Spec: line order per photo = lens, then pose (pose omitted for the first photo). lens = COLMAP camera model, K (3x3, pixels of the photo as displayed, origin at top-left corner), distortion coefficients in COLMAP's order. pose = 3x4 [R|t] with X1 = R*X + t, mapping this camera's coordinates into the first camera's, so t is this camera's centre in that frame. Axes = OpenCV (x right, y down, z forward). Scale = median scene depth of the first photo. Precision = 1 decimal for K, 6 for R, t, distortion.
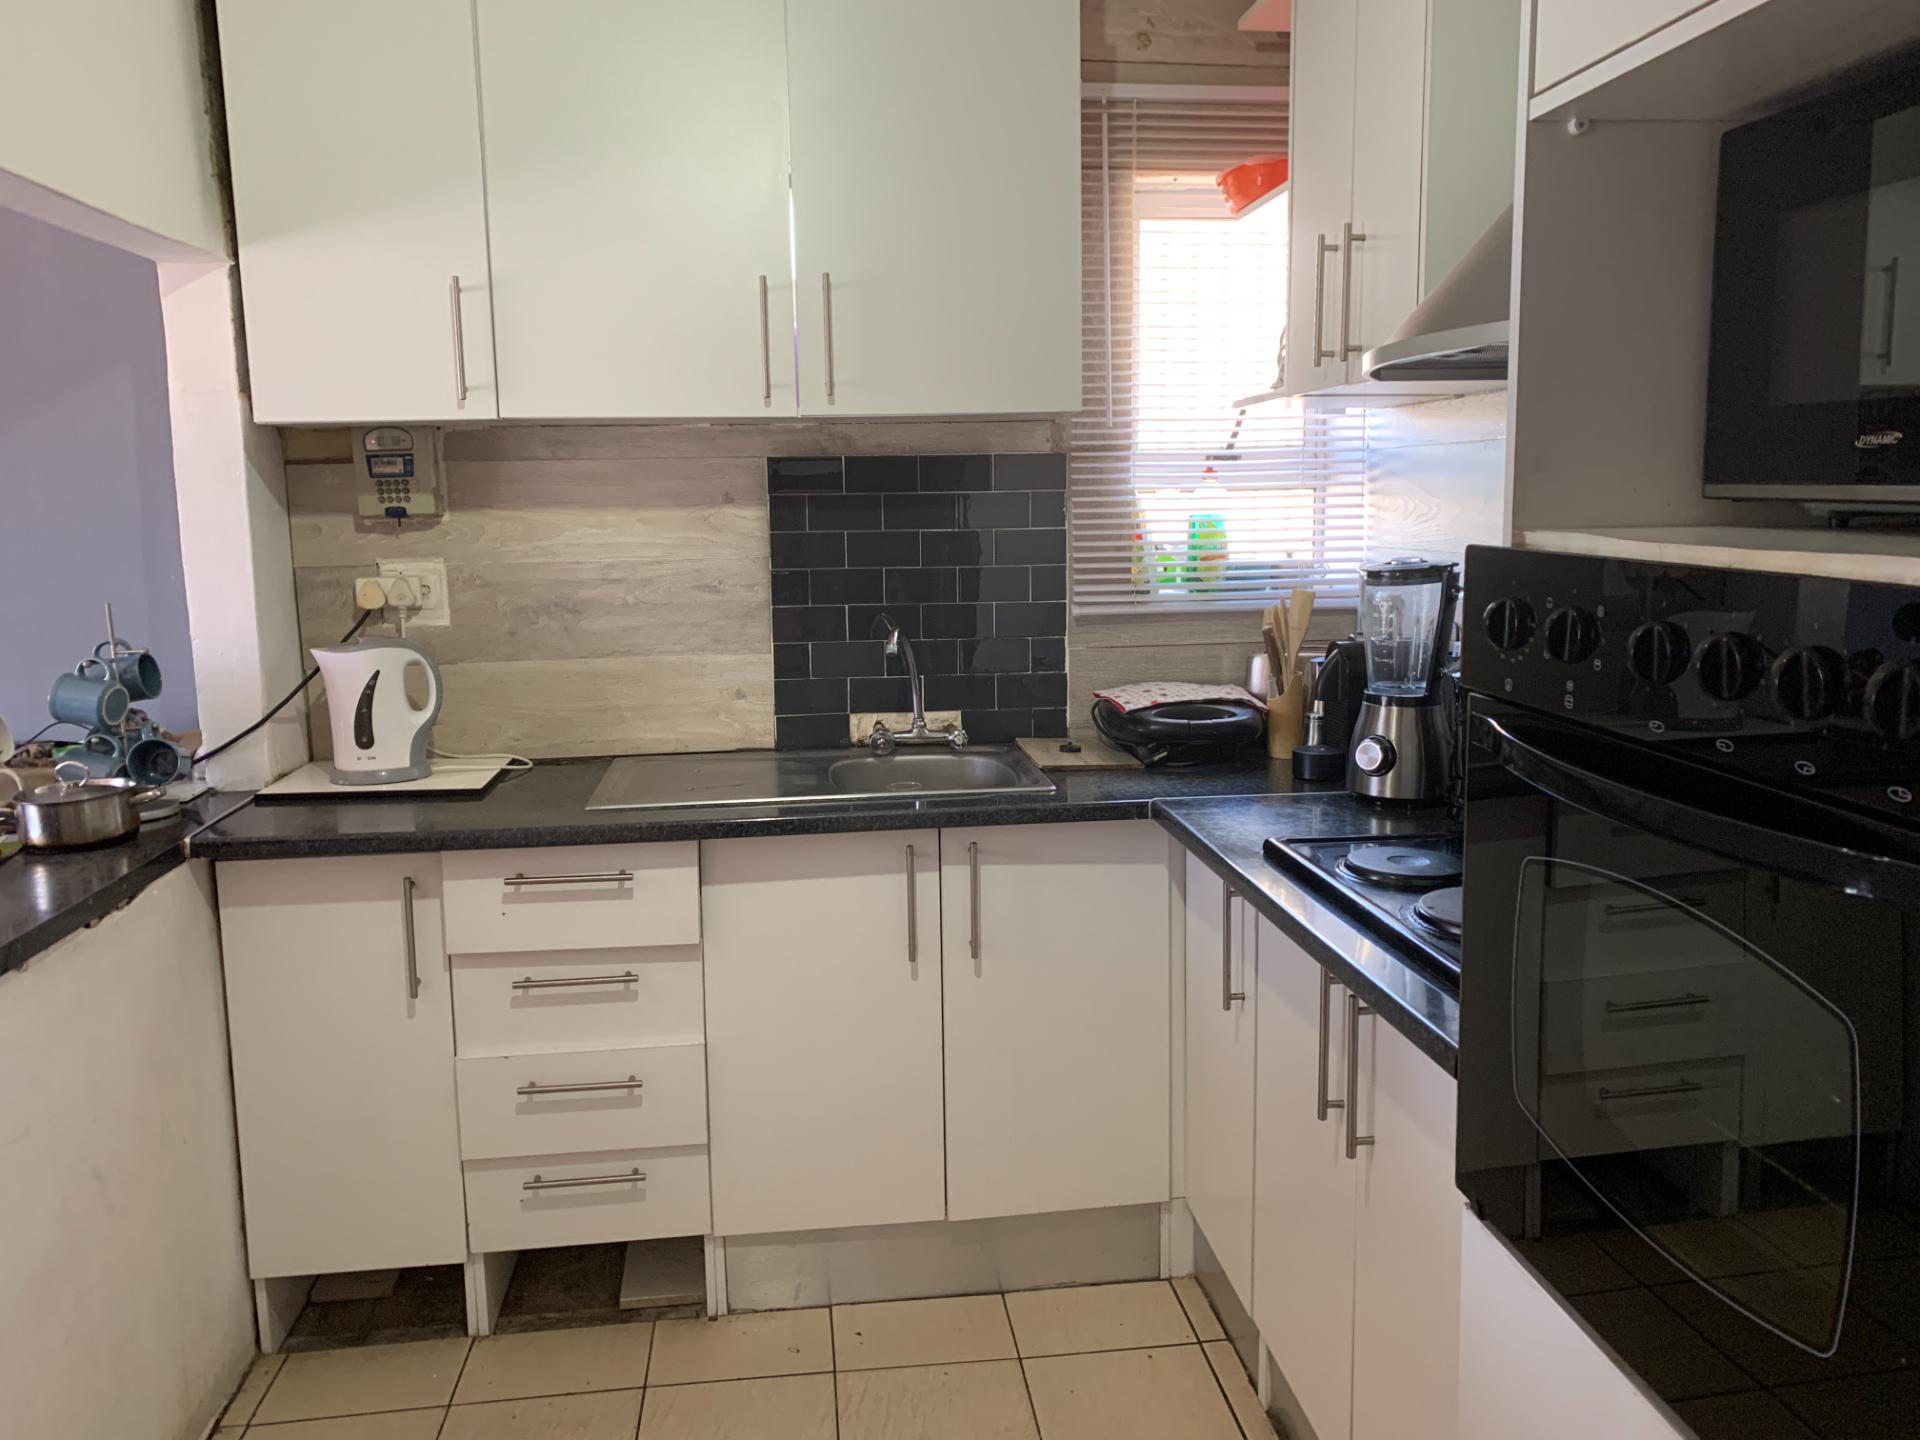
lens RADIAL K [[1458.3, 0, 961.3], [0, 1458.3, 673.1], [0, 0, 1]] dist [0.051713, -0.070592]
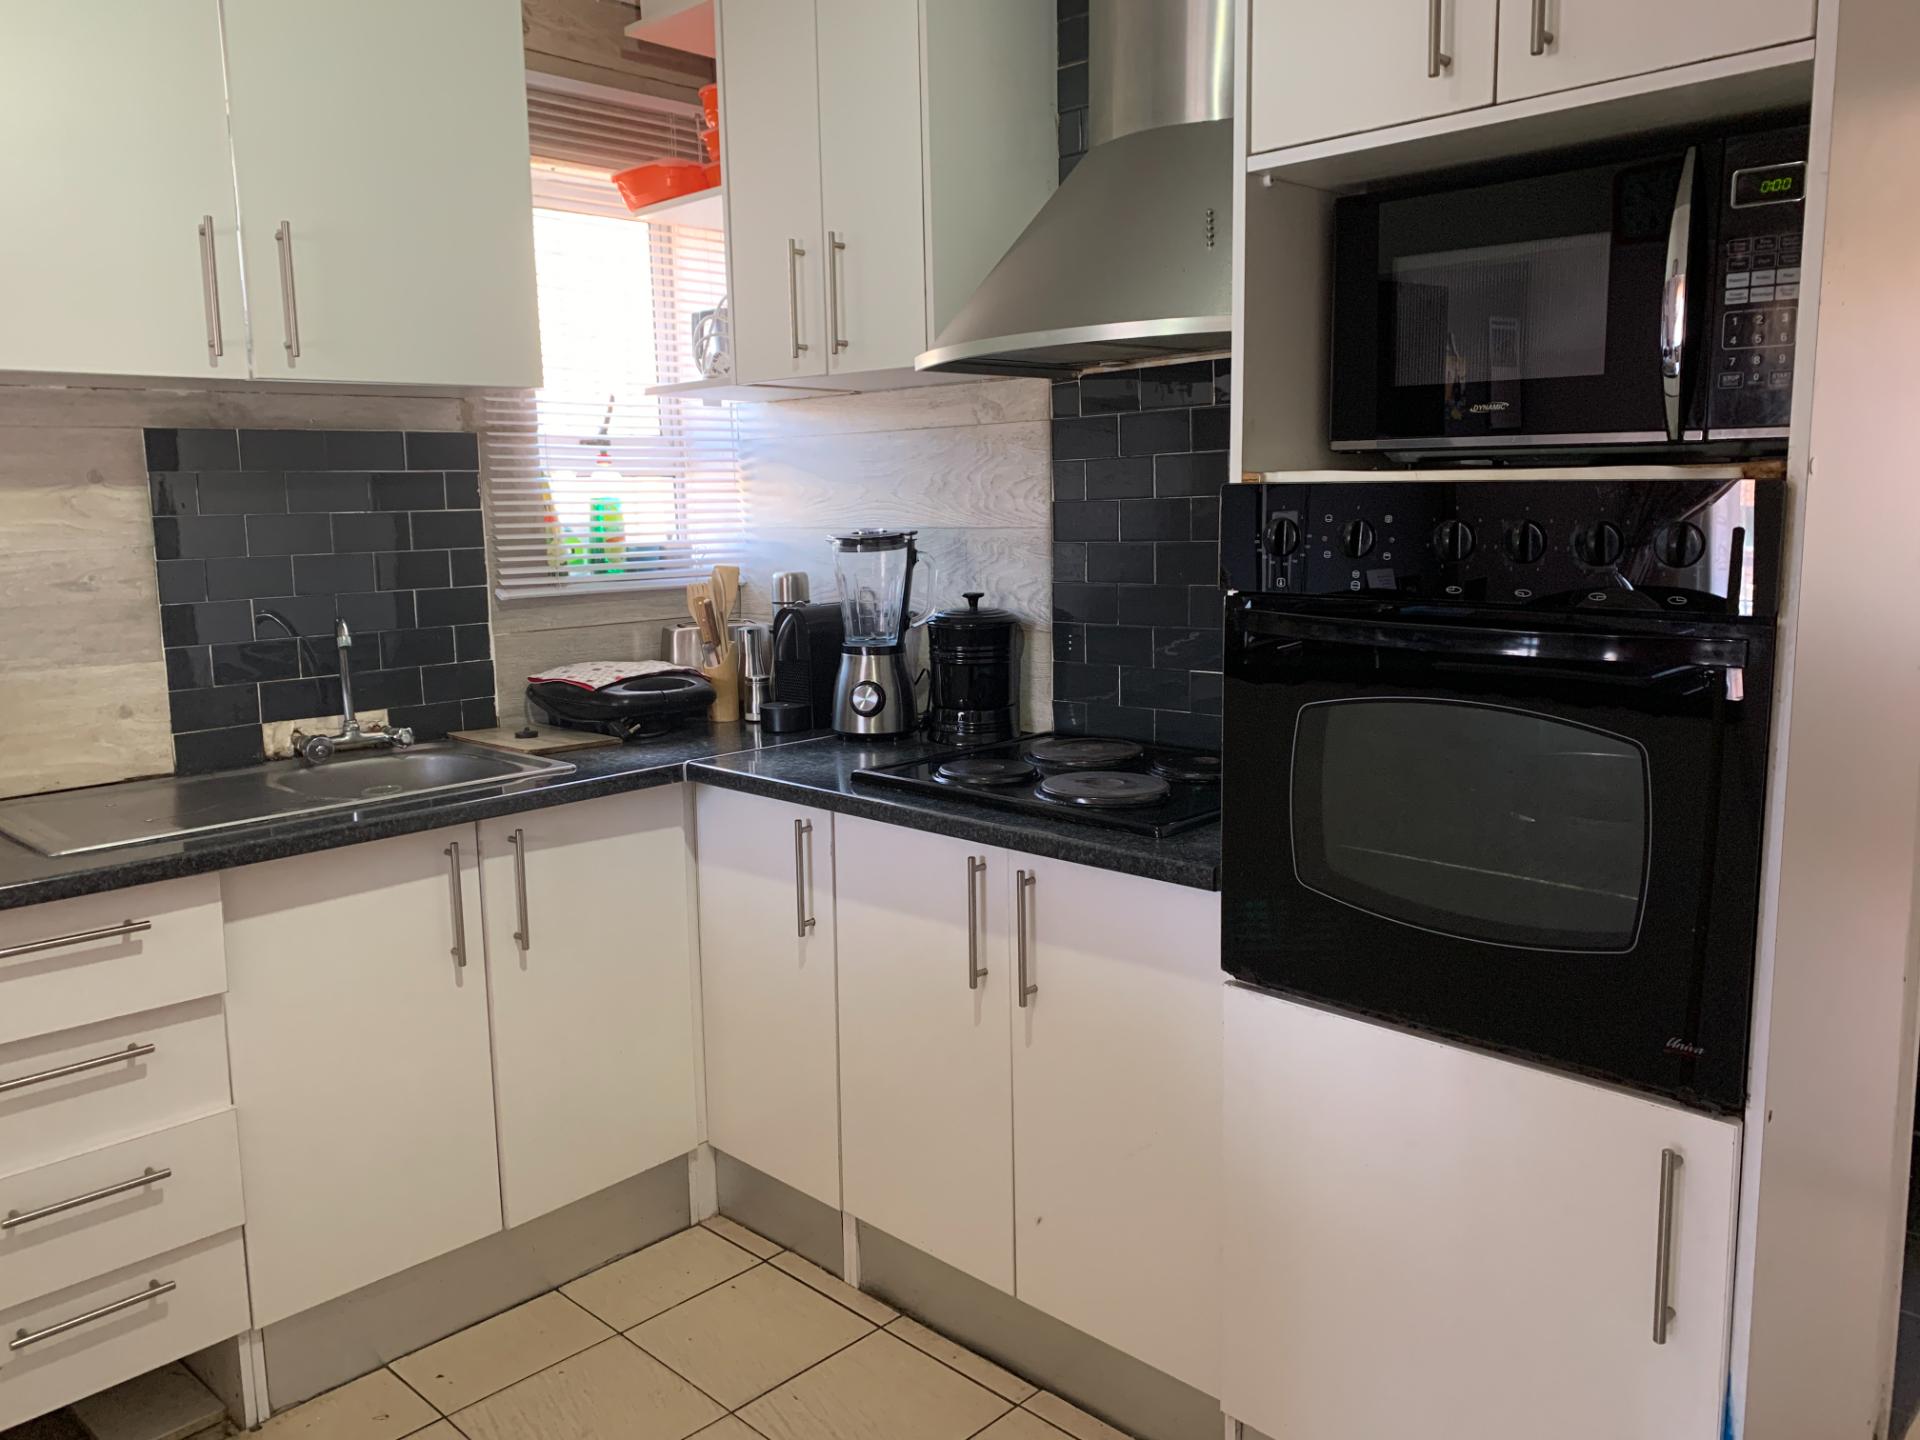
lens RADIAL K [[1458.3, 0, 961.3], [0, 1458.3, 673.1], [0, 0, 1]] dist [0.051713, -0.070592]
pose [[0.777484, -0.079095, 0.623909, -0.304690], [0.086090, 0.996106, 0.018998, 0.017391], [-0.622983, 0.038942, 0.781266, 0.049155]]
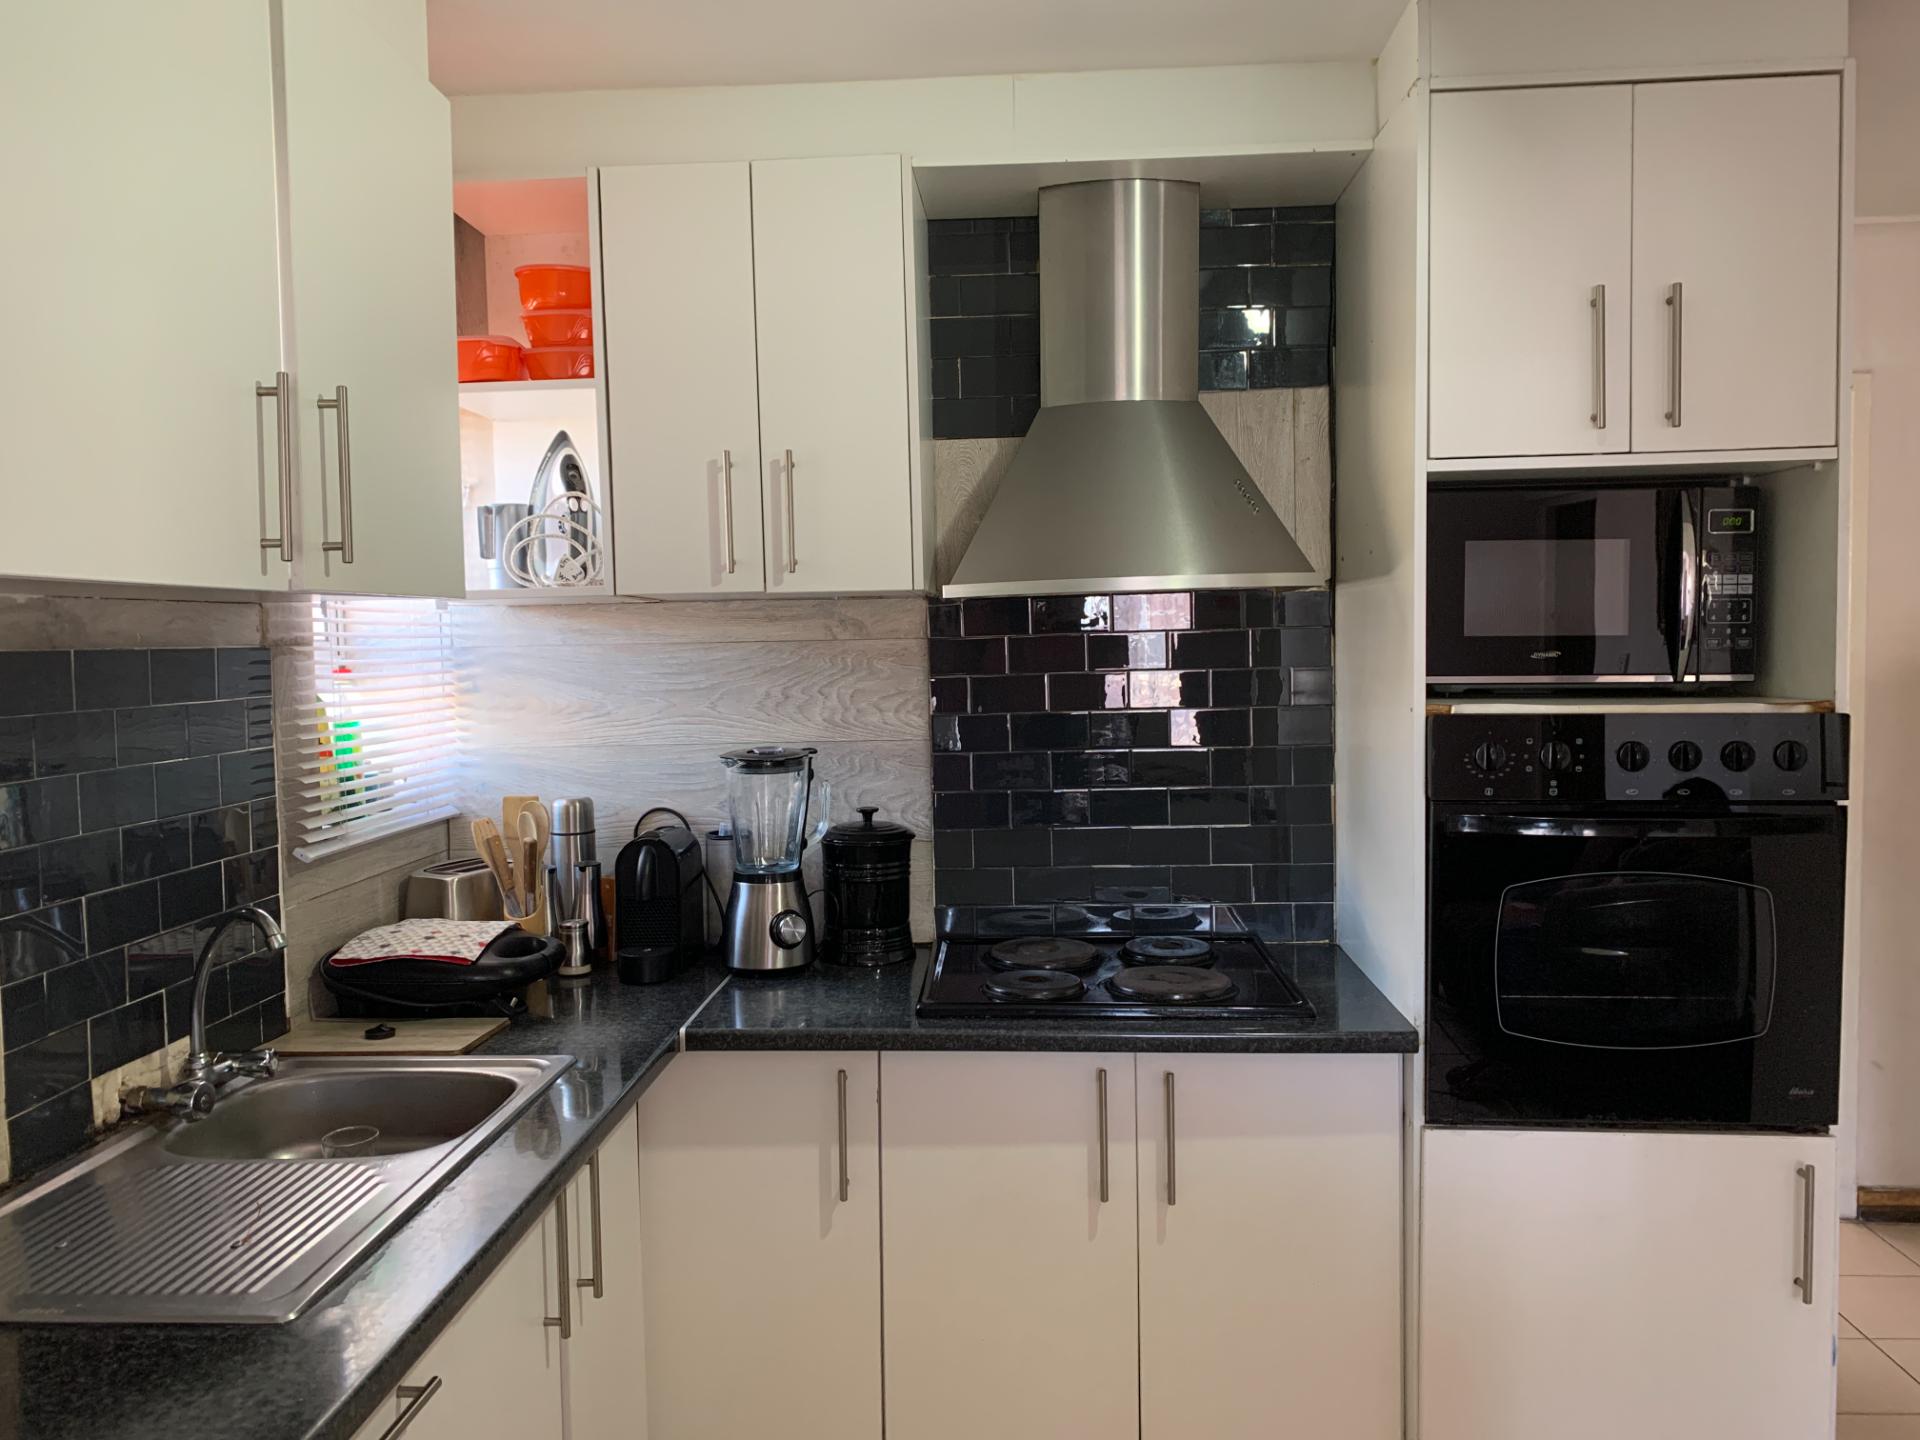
lens RADIAL K [[1410.5, 0, 964.2], [0, 1410.5, 669.4], [0, 0, 1]] dist [0.081782, -0.137565]
pose [[0.183782, -0.010945, 0.982906, -0.589441], [0.135907, 0.990617, -0.014381, -0.082490], [-0.973526, 0.136226, 0.183545, 0.537104]]
